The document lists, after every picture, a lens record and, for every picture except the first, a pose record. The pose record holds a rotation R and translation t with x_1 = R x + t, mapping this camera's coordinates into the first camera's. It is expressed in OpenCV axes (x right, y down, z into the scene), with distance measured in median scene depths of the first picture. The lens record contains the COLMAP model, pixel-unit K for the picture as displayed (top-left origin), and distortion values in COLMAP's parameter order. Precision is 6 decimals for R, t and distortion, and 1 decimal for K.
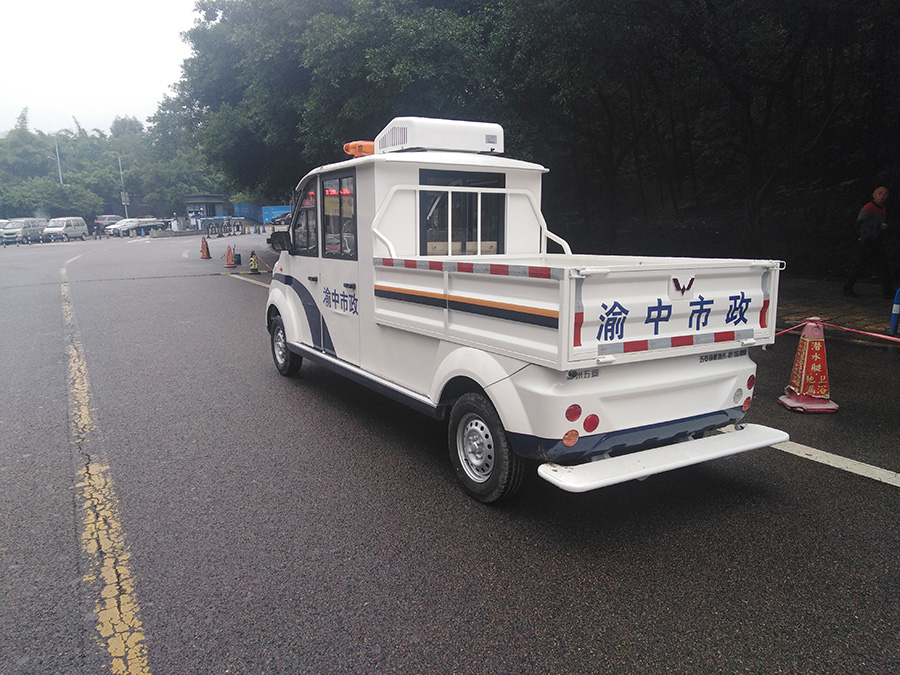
lens RADIAL K [[677.9, 0, 450.0], [0, 677.9, 337.5], [0, 0, 1]] dist [0.013068, -0.002549]
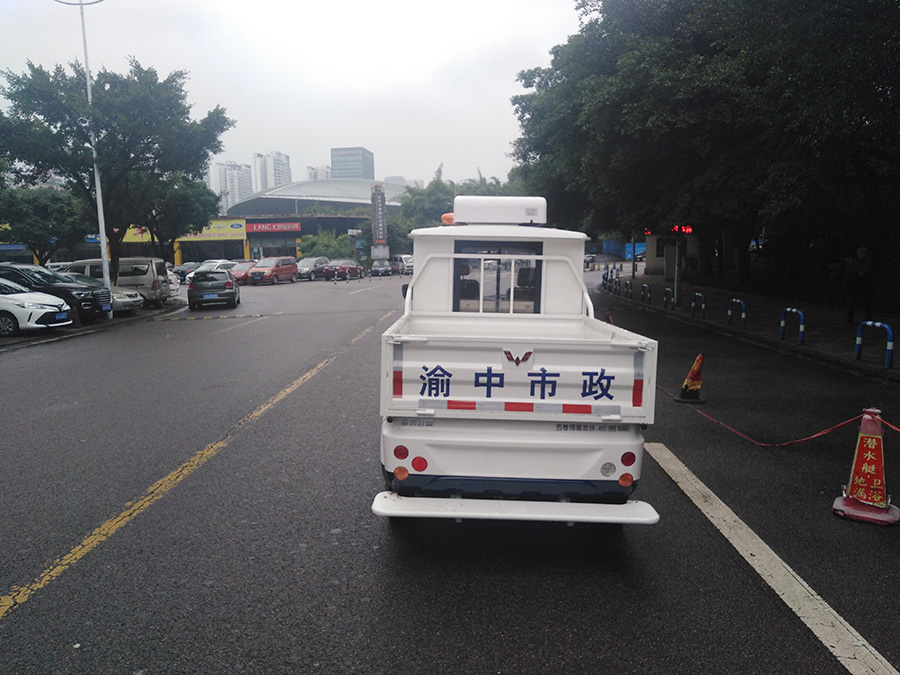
lens RADIAL K [[665.5, 0, 447.0], [0, 665.5, 335.7], [0, 0, 1]] dist [0.055830, -0.054964]
pose [[0.852226, 0.076378, -0.517569, 0.778227], [-0.102605, 0.994475, -0.022193, -0.072672], [0.513014, 0.072019, 0.855353, -0.003965]]
